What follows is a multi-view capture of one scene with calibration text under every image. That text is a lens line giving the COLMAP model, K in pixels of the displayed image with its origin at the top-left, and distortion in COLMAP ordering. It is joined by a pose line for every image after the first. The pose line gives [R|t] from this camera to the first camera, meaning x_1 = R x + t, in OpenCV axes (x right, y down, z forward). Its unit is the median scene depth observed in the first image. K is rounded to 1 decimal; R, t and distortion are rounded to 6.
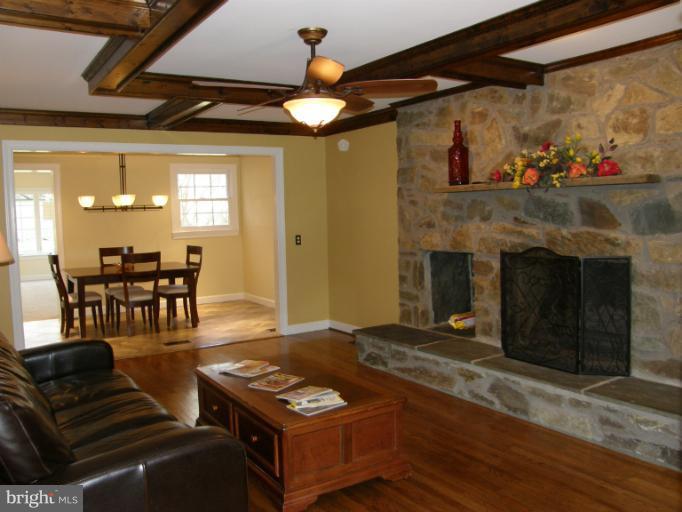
lens RADIAL K [[589.7, 0, 334.6], [0, 589.7, 257.8], [0, 0, 1]] dist [-0.145395, 0.158079]
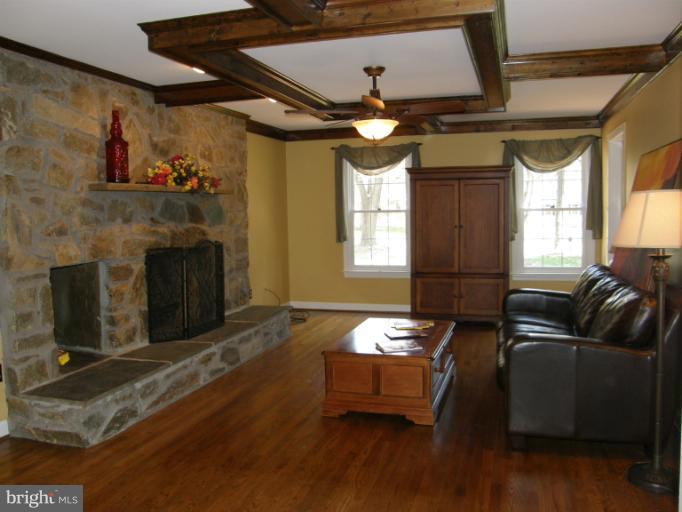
lens RADIAL K [[589.7, 0, 334.6], [0, 589.7, 257.8], [0, 0, 1]] dist [-0.145395, 0.158079]
pose [[-0.639335, -0.026983, 0.768455, -0.693195], [0.097219, 0.988527, 0.115595, -0.082817], [-0.762758, 0.148612, -0.629377, 1.342863]]
